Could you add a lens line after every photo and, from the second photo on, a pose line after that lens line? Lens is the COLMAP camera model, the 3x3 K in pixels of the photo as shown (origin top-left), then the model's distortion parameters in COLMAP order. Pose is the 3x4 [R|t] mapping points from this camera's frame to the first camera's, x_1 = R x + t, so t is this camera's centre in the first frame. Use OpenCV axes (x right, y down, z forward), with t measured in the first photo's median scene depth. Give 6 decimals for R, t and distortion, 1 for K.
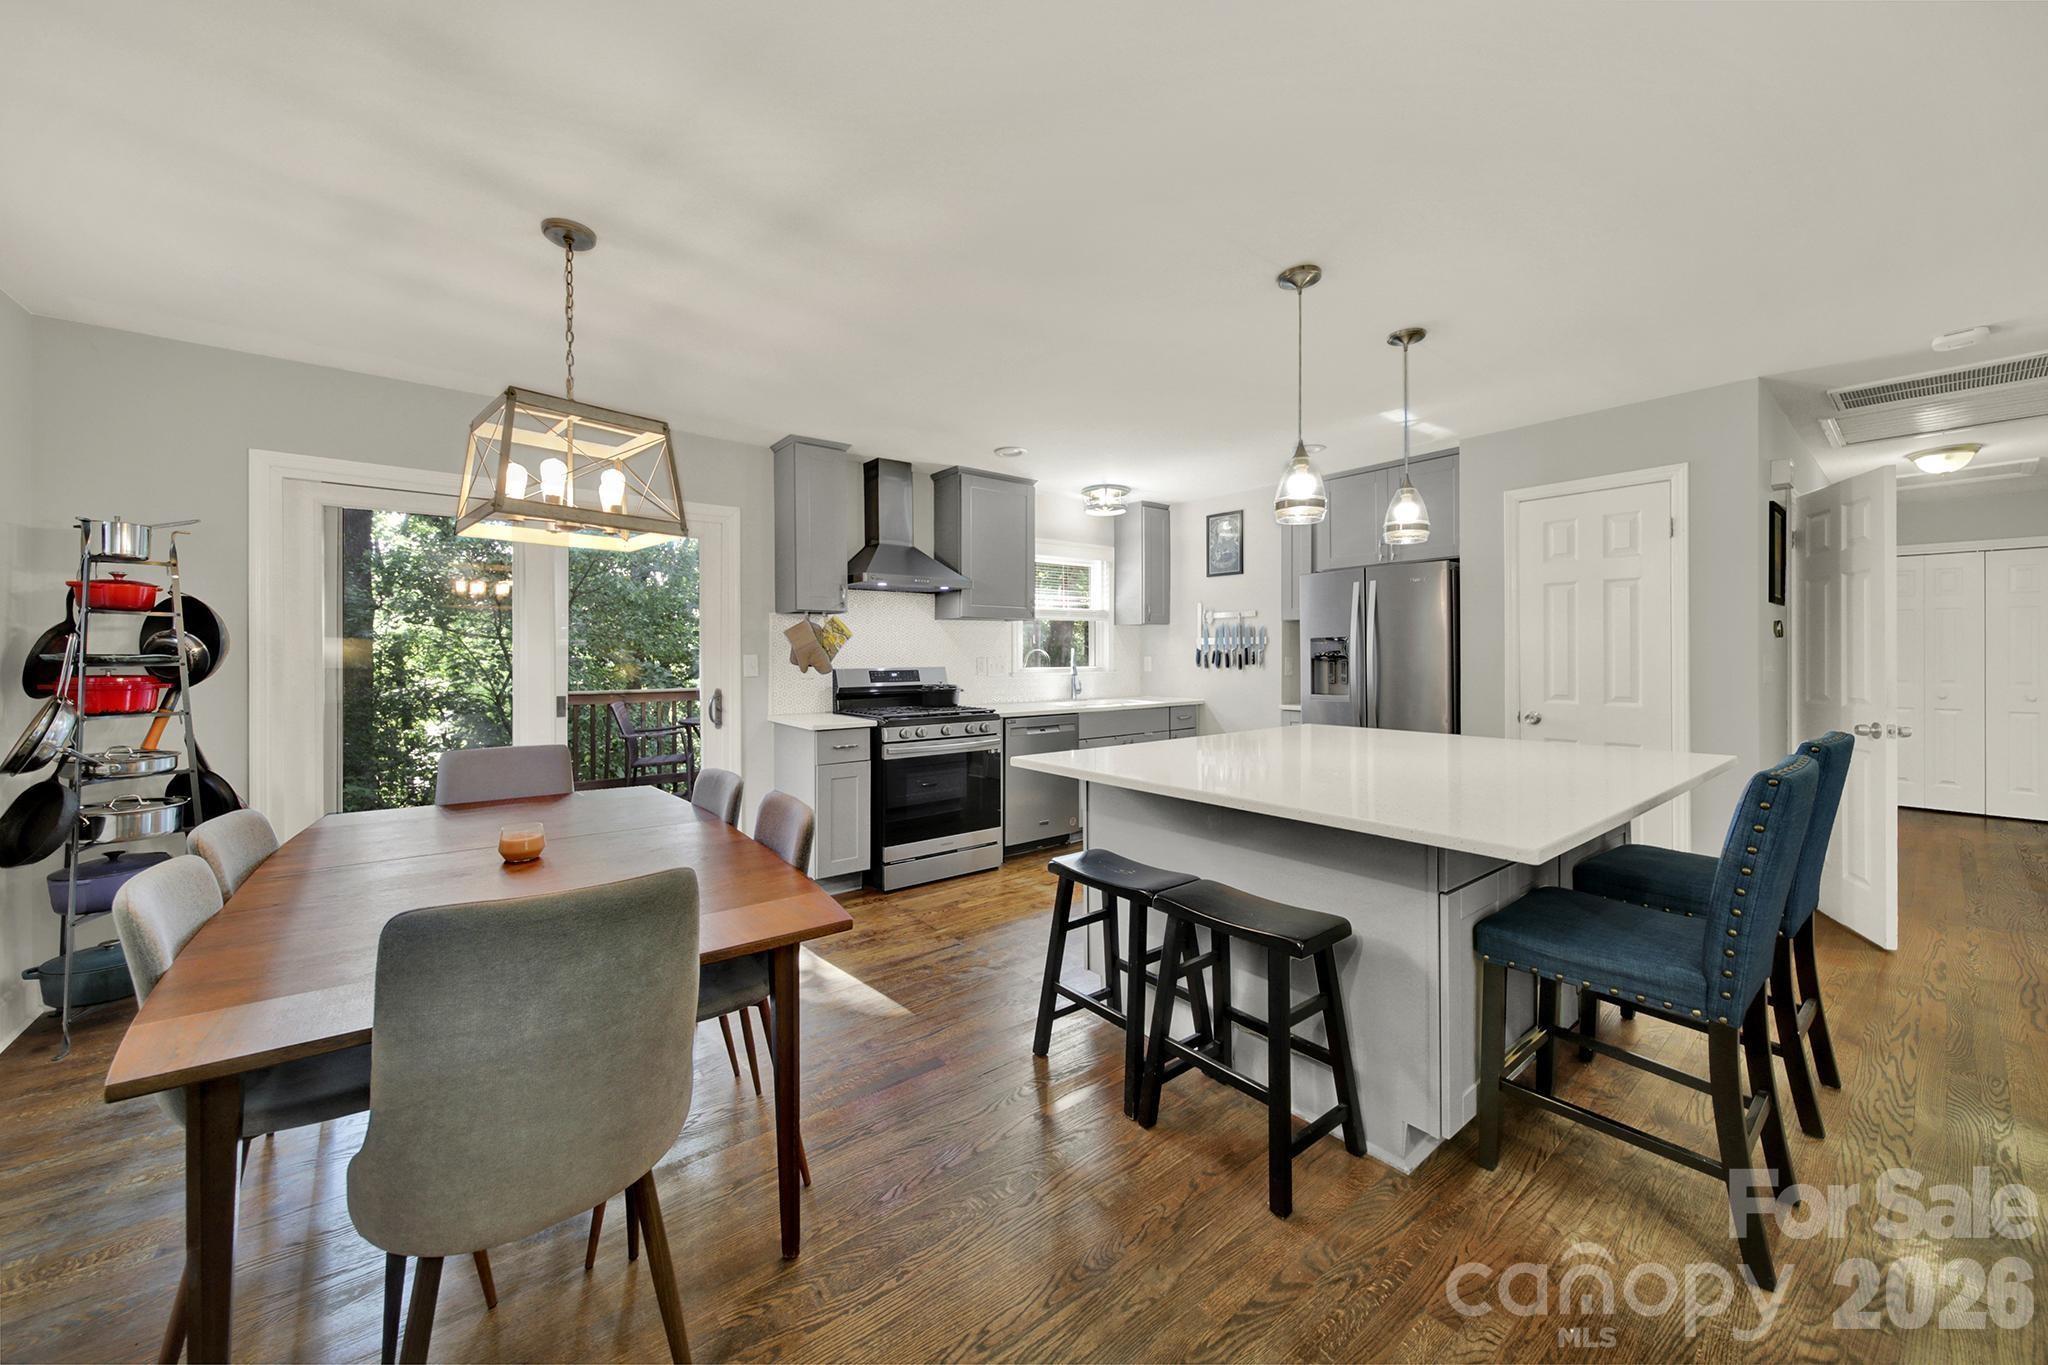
lens RADIAL K [[738.6, 0, 1023.9], [0, 738.6, 670.8], [0, 0, 1]] dist [-0.002050, -0.000633]
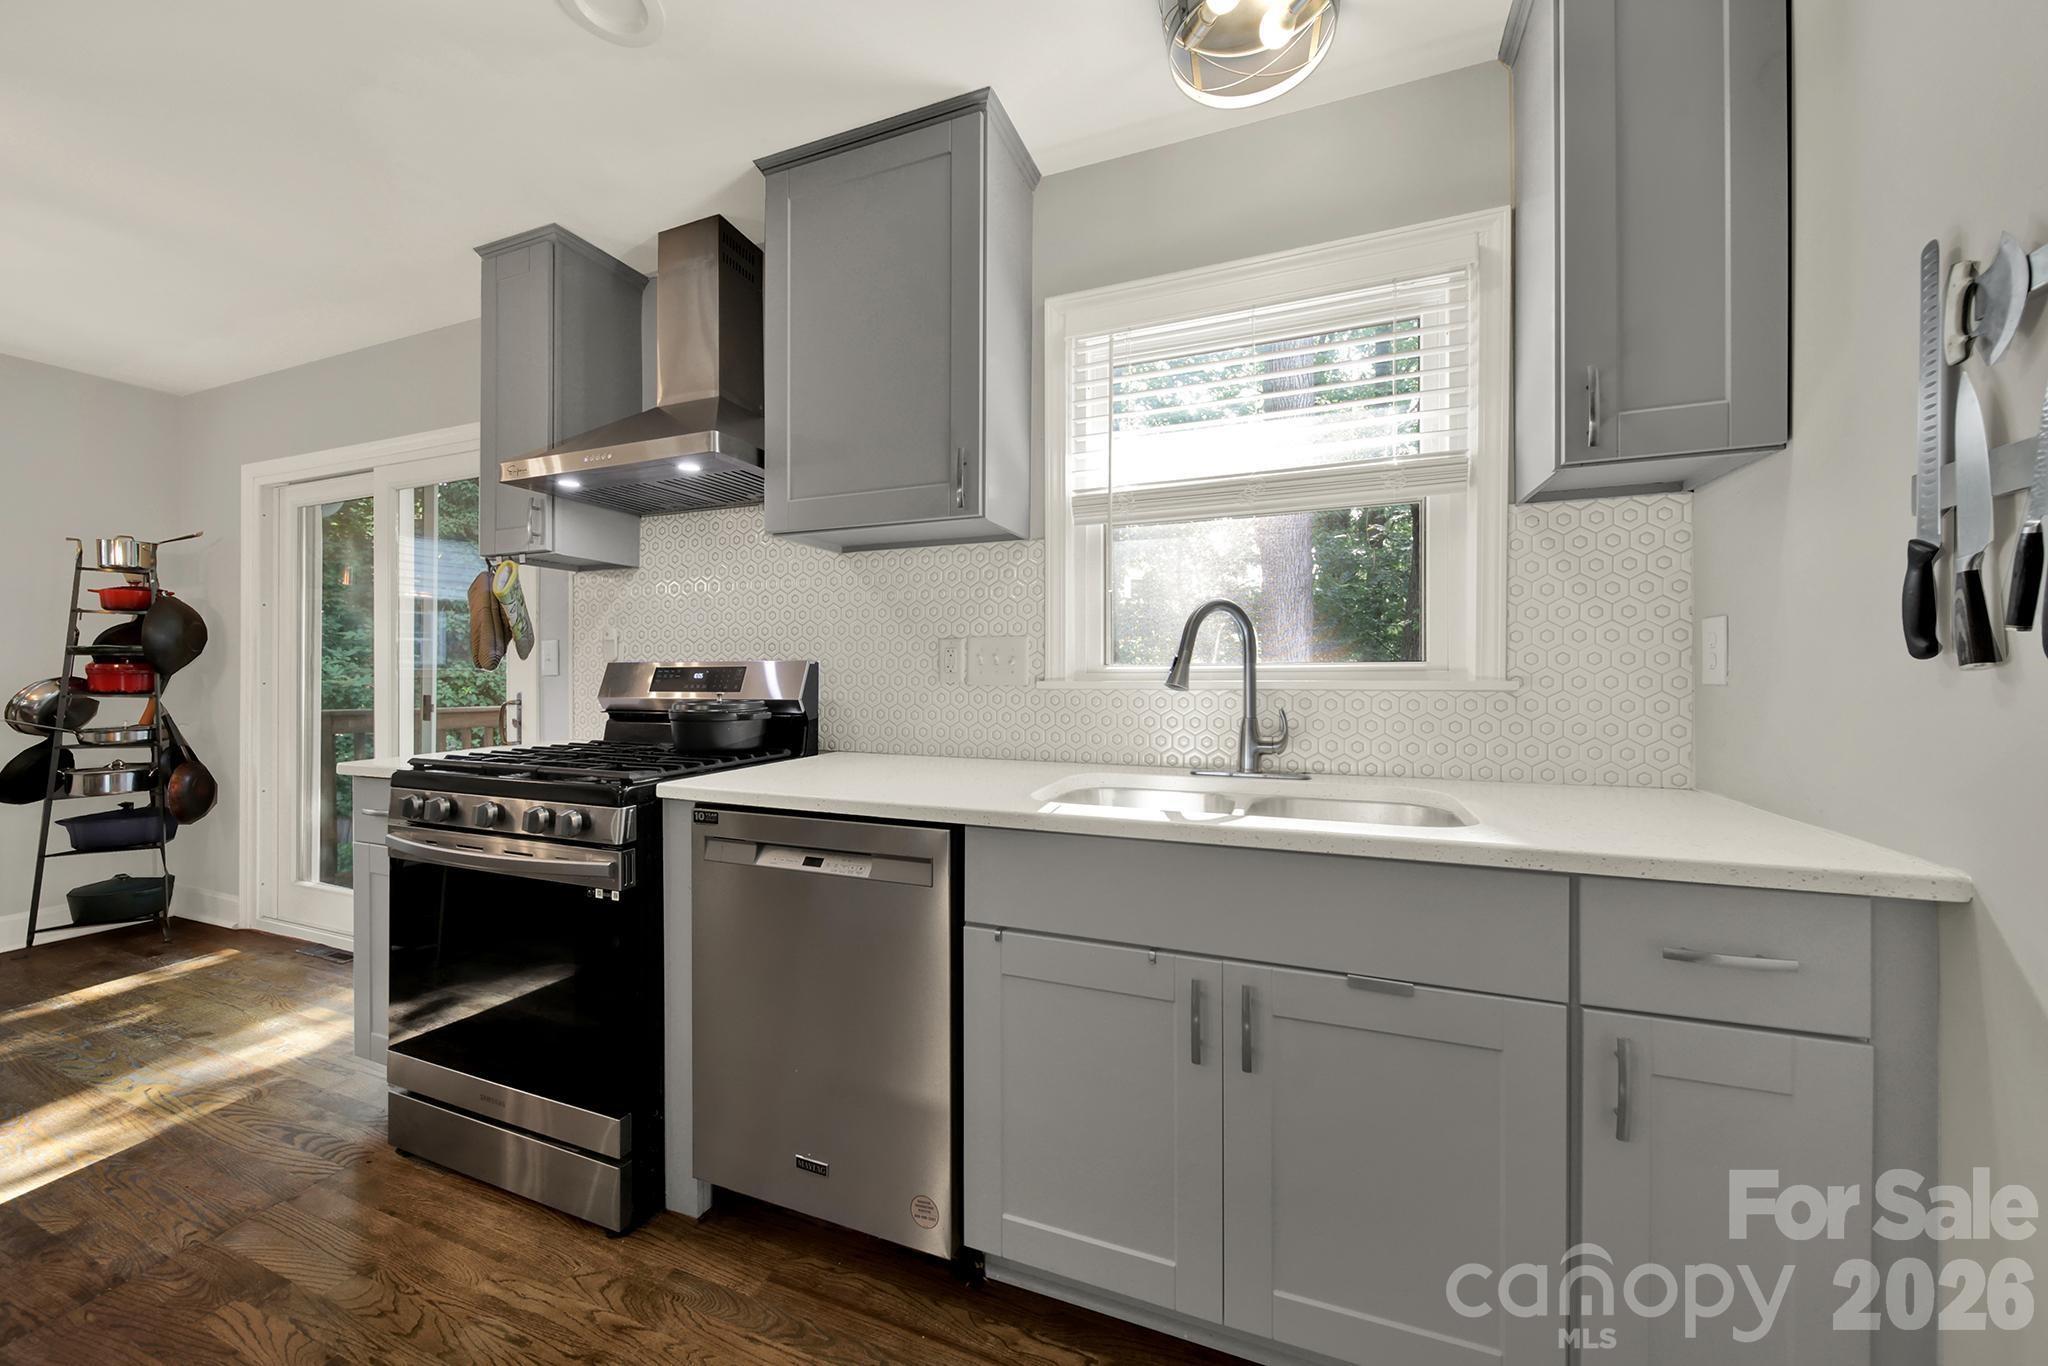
lens RADIAL K [[738.6, 0, 1023.9], [0, 738.6, 671.3], [0, 0, 1]] dist [-0.002050, -0.000633]
pose [[0.479490, 0.005574, -0.877530, 0.297110], [-0.015774, 0.999873, -0.002268, 0.000031], [0.877406, 0.014930, 0.479517, 0.852769]]
